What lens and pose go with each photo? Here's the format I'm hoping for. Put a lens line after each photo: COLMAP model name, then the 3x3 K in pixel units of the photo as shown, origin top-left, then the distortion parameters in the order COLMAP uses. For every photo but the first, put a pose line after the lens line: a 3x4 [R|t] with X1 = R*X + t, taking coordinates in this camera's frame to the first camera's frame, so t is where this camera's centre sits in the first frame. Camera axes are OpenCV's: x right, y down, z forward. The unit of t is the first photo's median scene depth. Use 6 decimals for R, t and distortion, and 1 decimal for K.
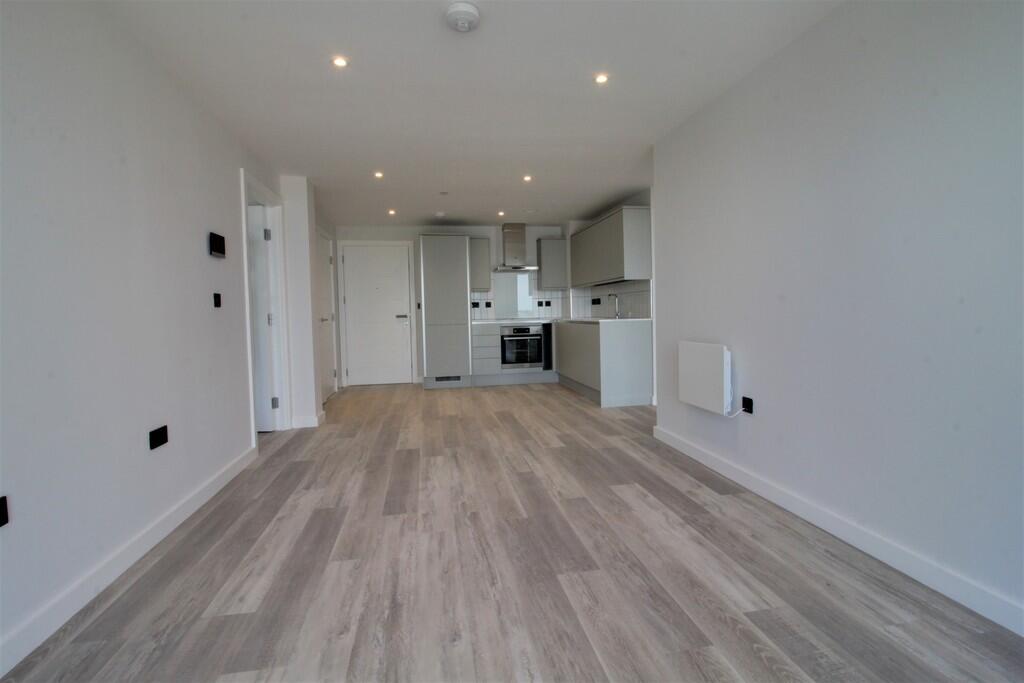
lens RADIAL K [[475.3, 0, 516.2], [0, 475.3, 330.6], [0, 0, 1]] dist [0.005371, -0.013084]
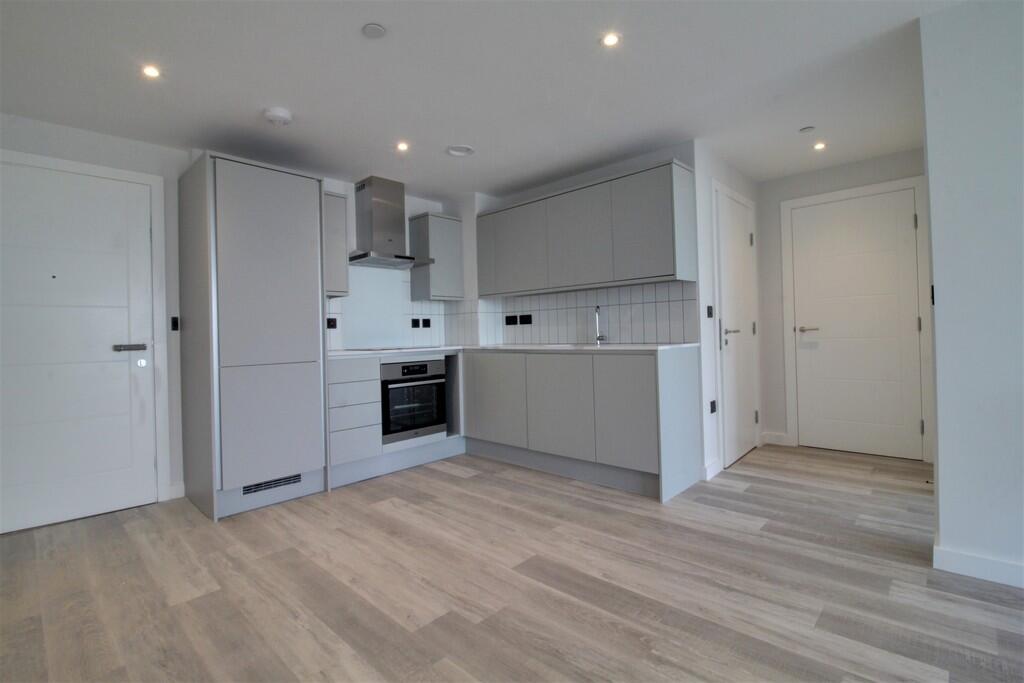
lens RADIAL K [[470.5, 0, 514.9], [0, 470.5, 332.1], [0, 0, 1]] dist [0.000659, -0.012332]
pose [[0.808319, 0.002737, 0.588738, -0.417463], [0.031737, 0.998333, -0.048215, -0.025734], [-0.587888, 0.057658, 0.806885, 0.933243]]
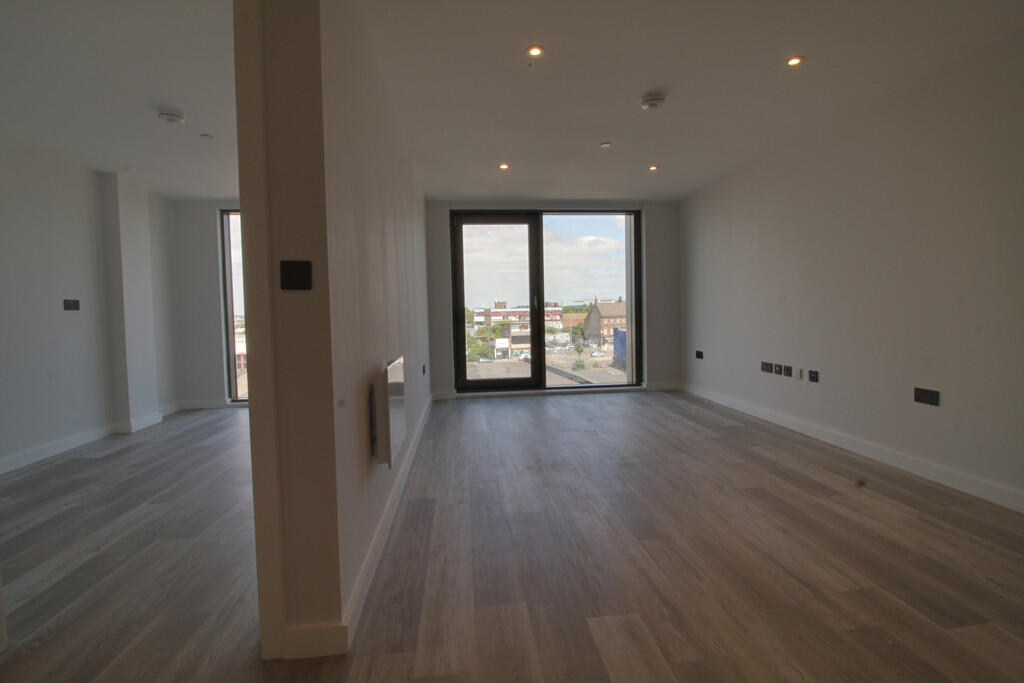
lens RADIAL K [[470.5, 0, 514.9], [0, 470.5, 332.1], [0, 0, 1]] dist [0.000659, -0.012332]
pose [[-0.996134, 0.038646, 0.078895, 0.131646], [0.045165, 0.995560, 0.082589, -0.058823], [-0.075353, 0.085833, -0.993456, 1.478738]]
